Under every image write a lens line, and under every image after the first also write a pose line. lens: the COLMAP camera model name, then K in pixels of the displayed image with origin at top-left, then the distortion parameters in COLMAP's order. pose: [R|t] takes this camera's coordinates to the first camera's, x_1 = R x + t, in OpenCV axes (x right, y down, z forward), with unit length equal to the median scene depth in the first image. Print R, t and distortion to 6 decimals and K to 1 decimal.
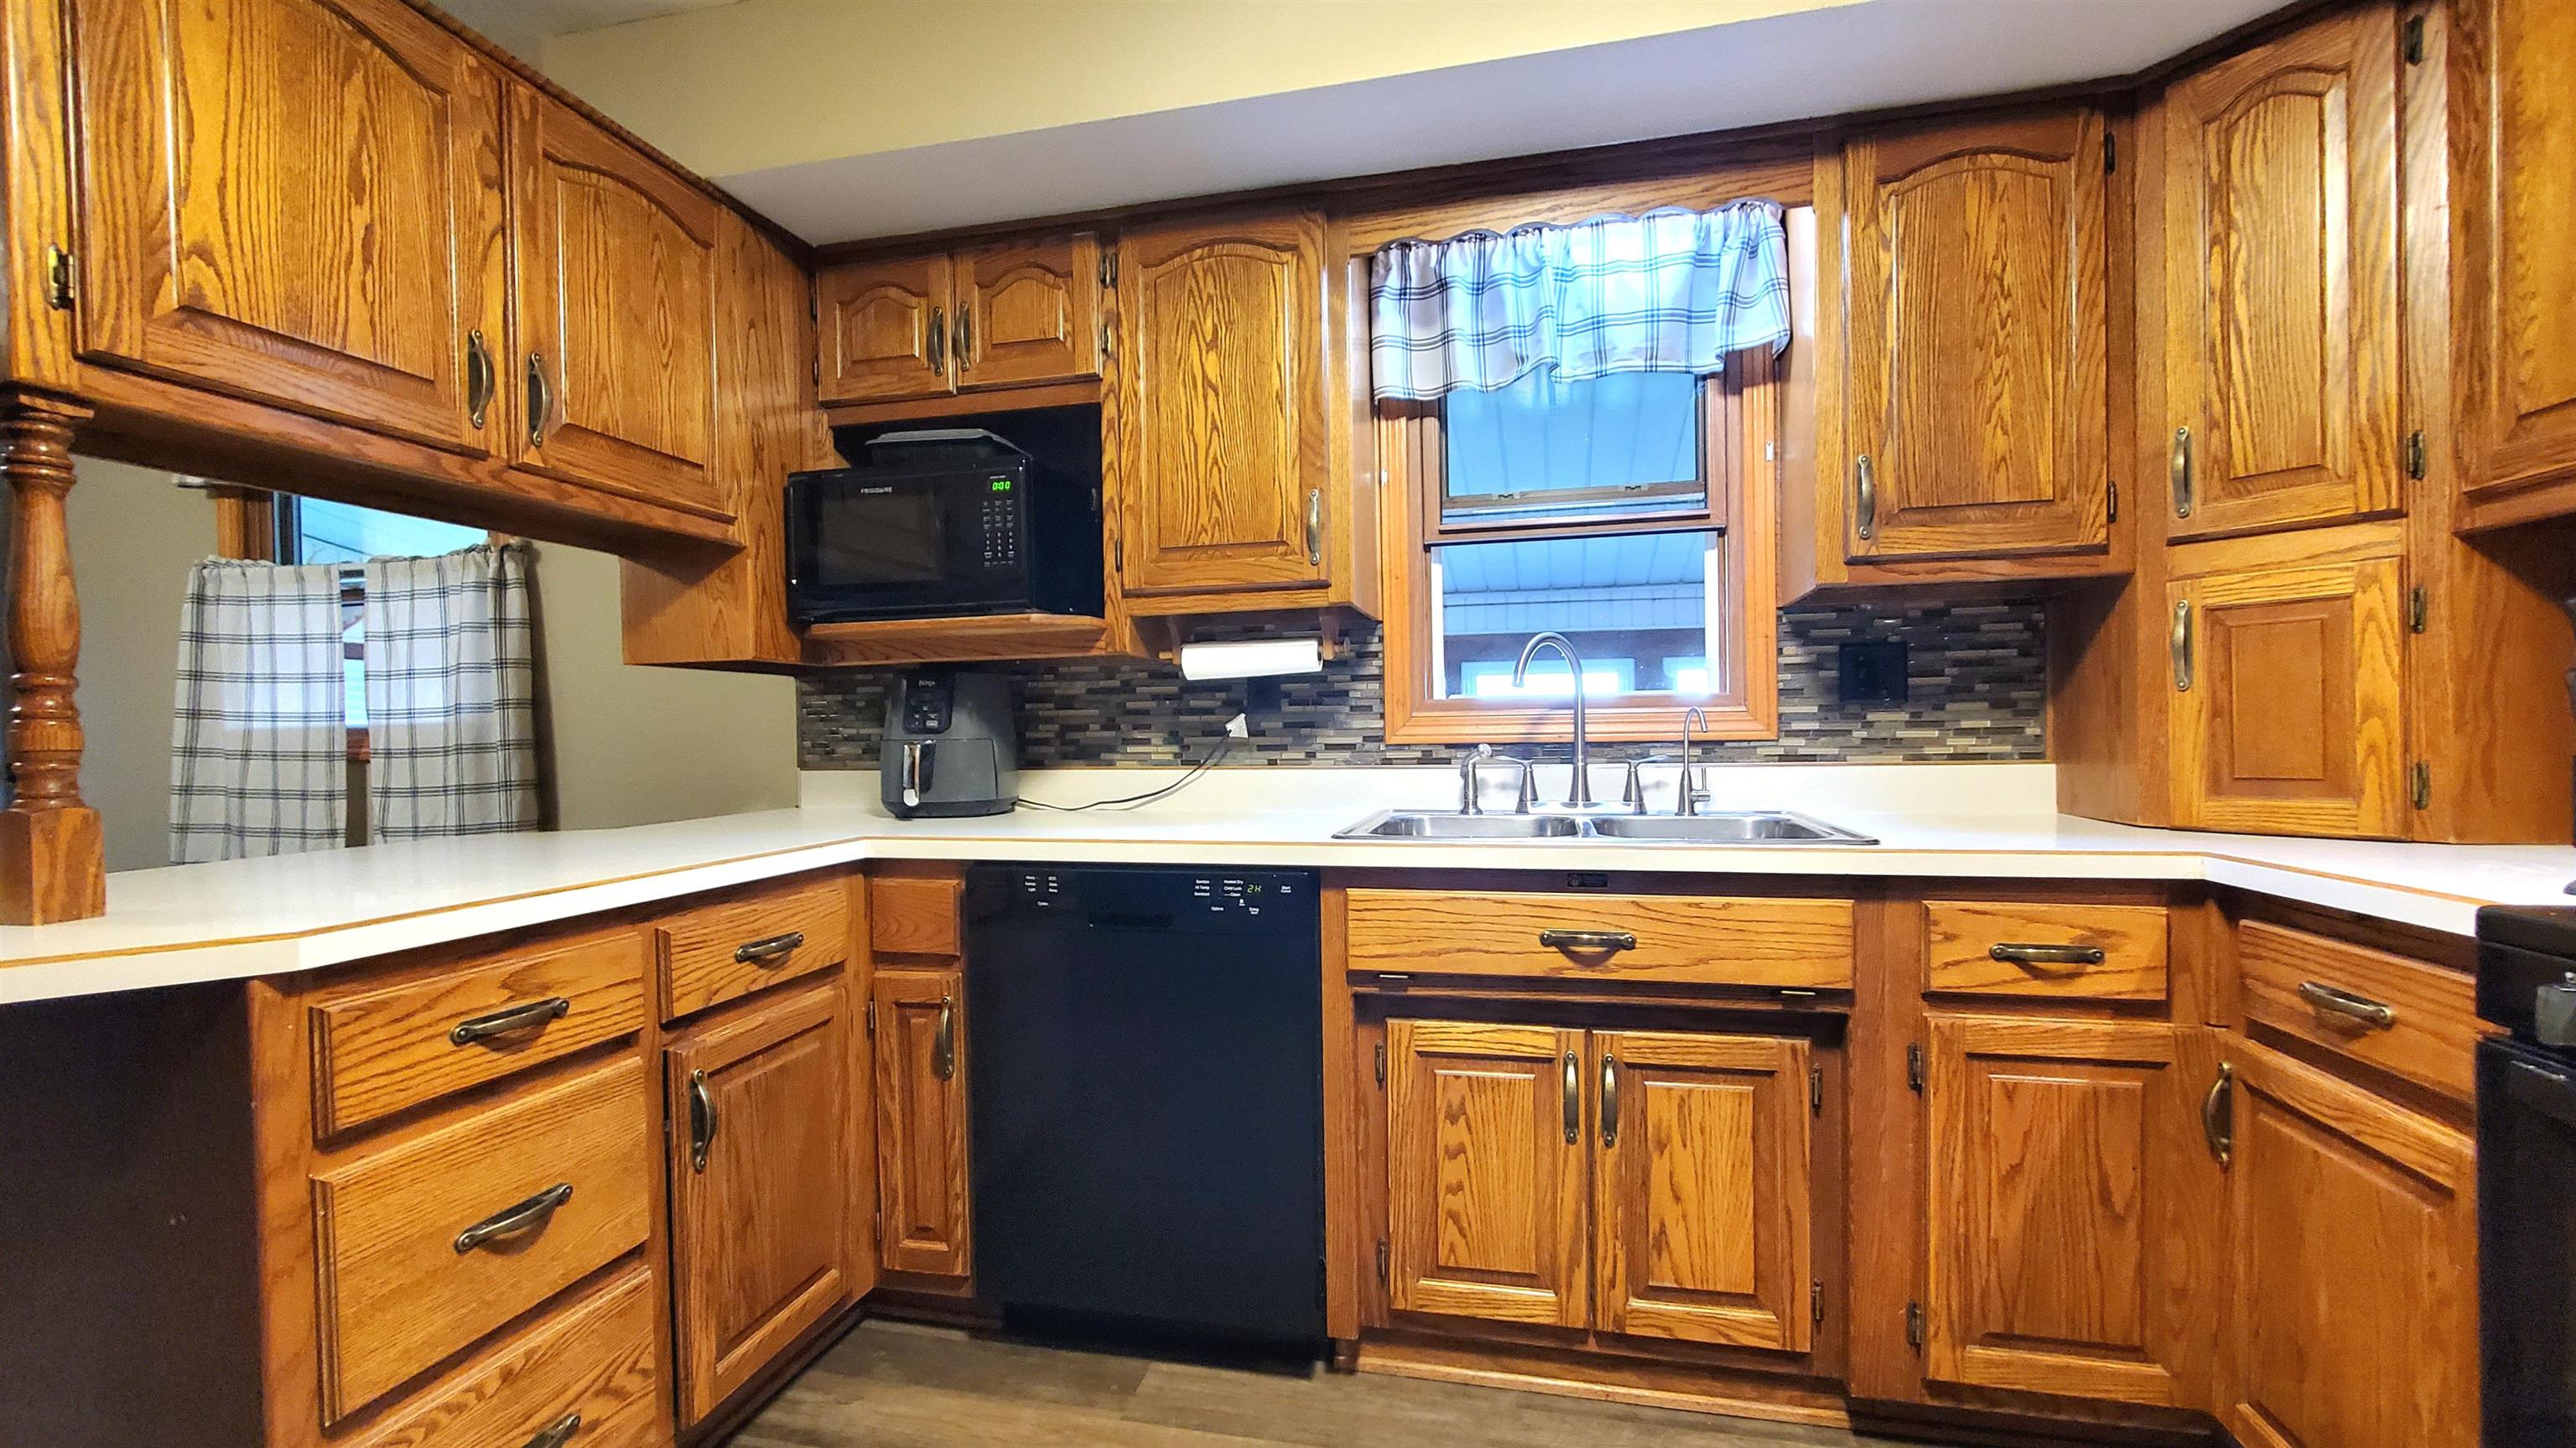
lens RADIAL K [[1062.4, 0, 1282.1], [0, 1062.4, 743.9], [0, 0, 1]] dist [0.001751, -0.001371]
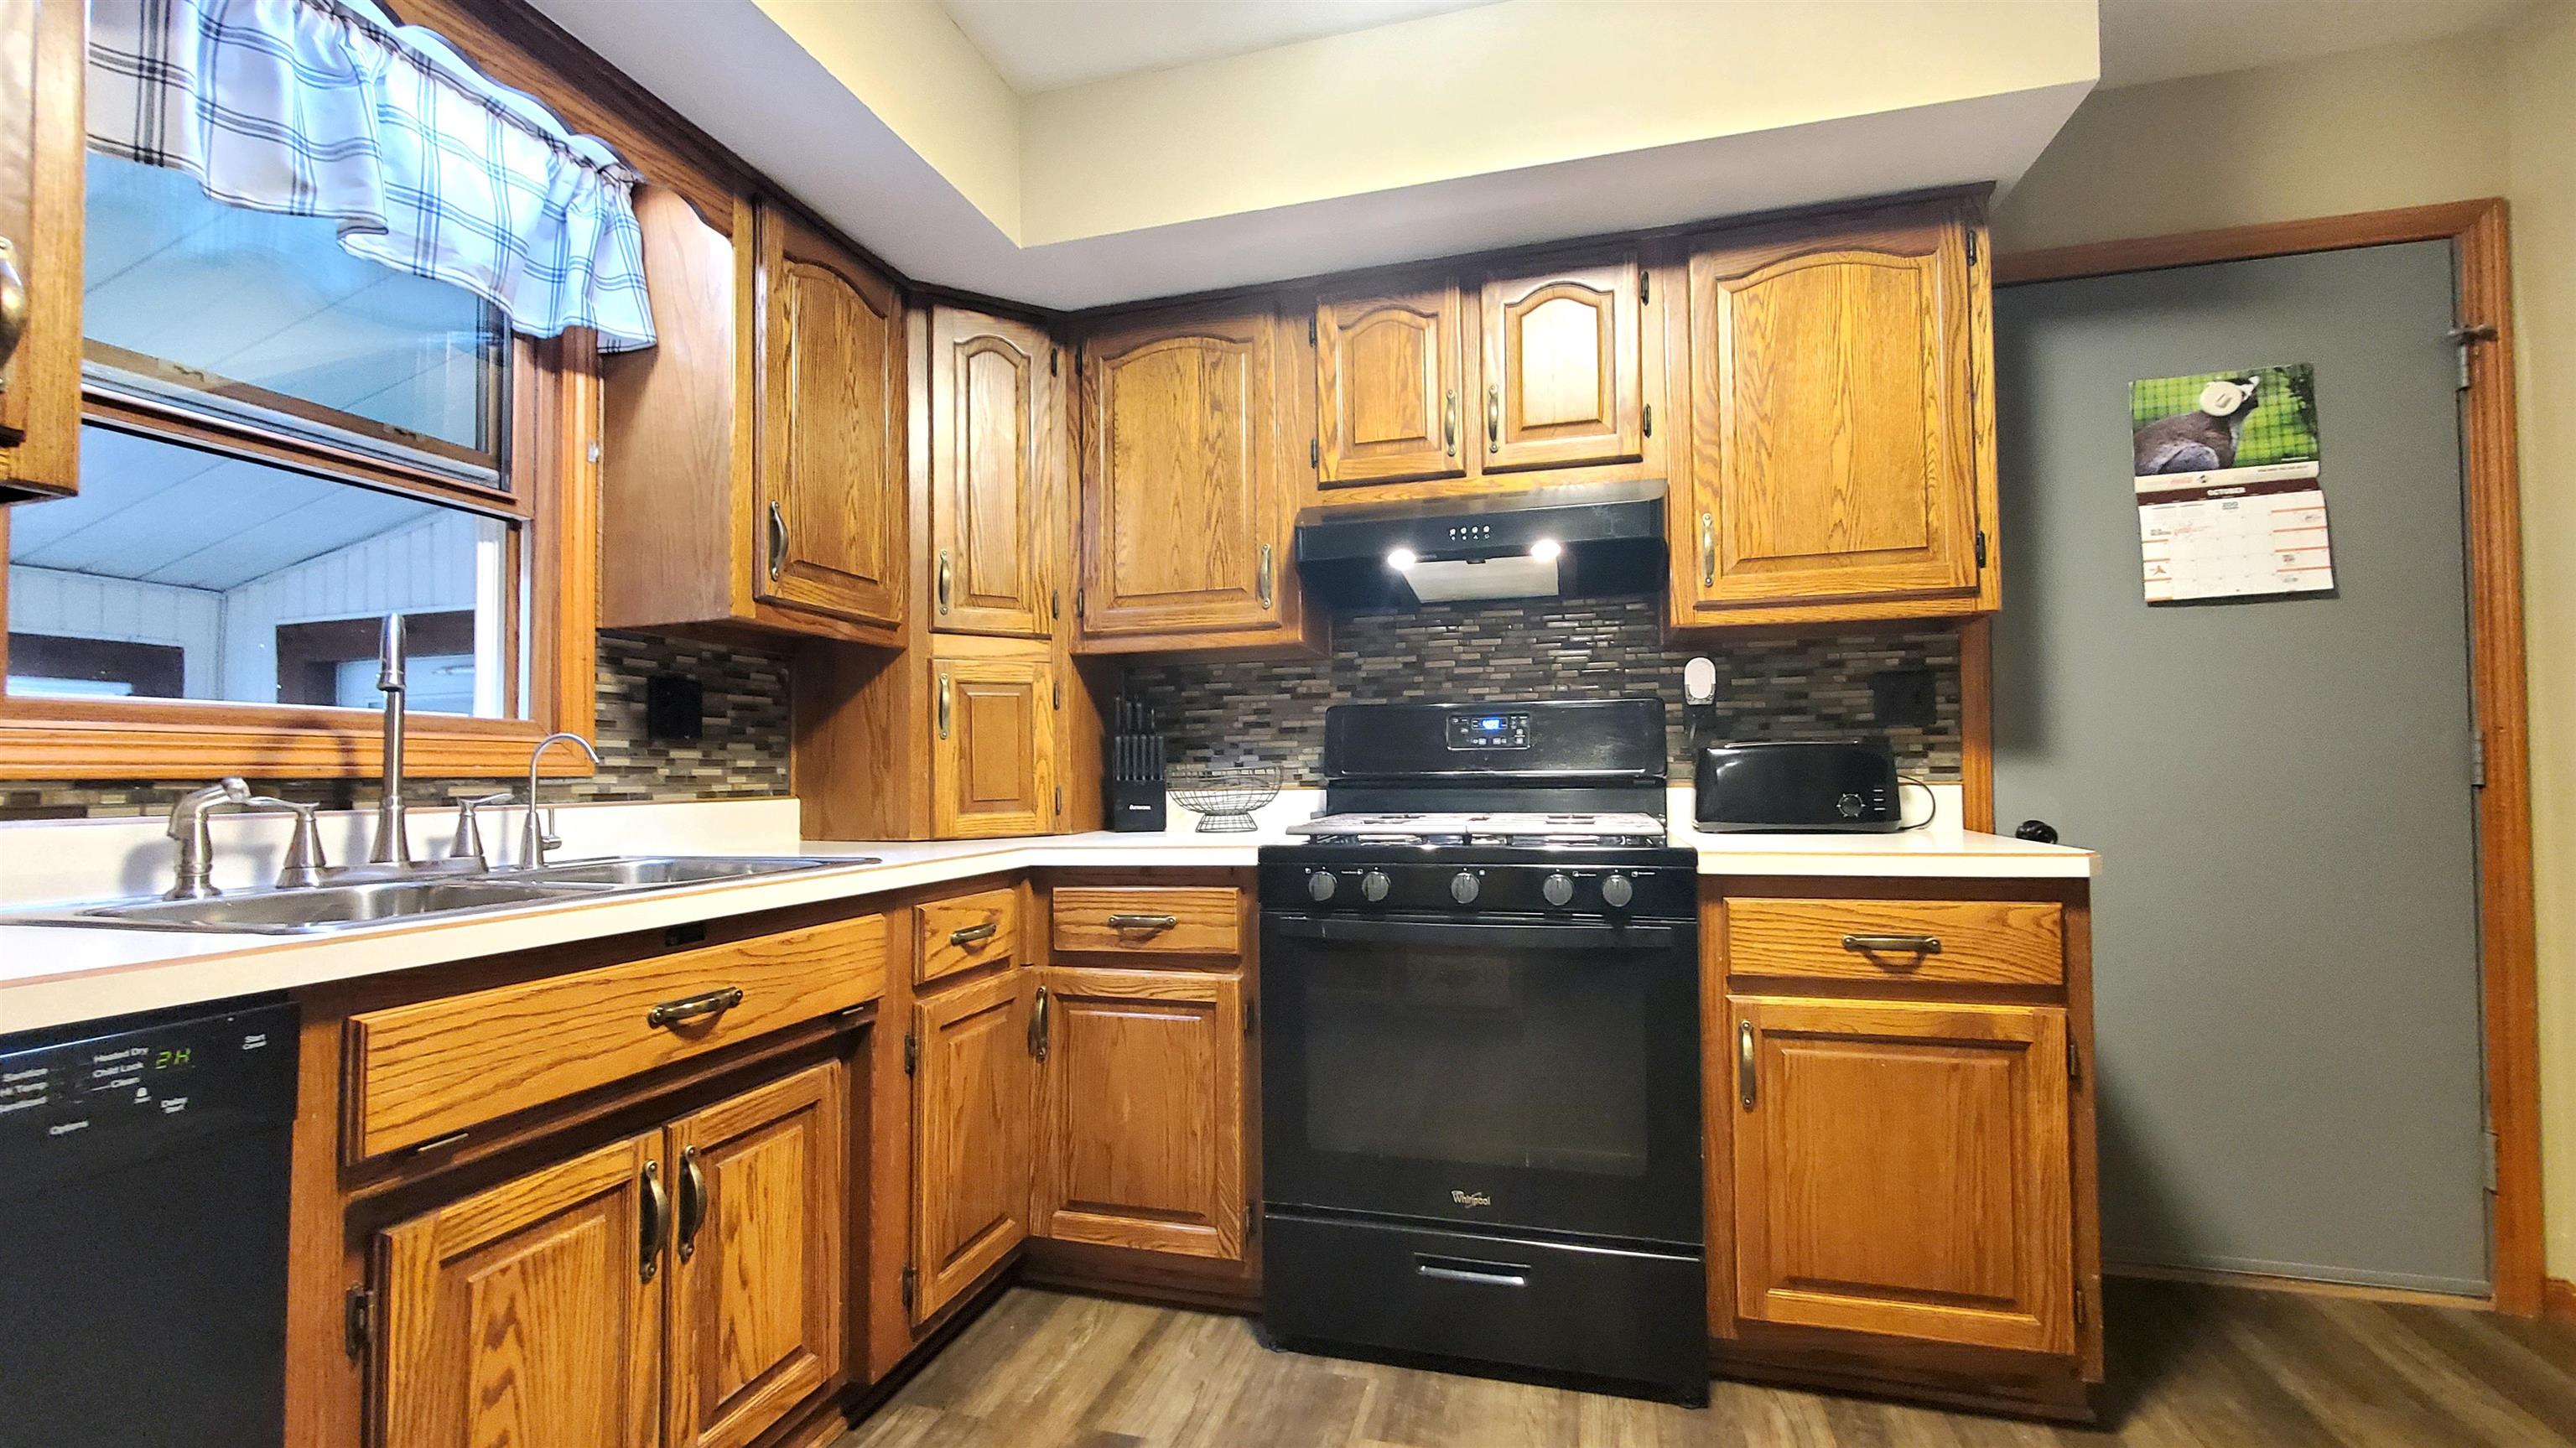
lens RADIAL K [[1062.4, 0, 1302.5], [0, 1062.4, 746.8], [0, 0, 1]] dist [0.001751, -0.001371]
pose [[0.023969, 0.043028, 0.998786, -0.498924], [0.026056, 0.998707, -0.043650, 0.030973], [-0.999373, 0.027071, 0.022817, 0.483585]]
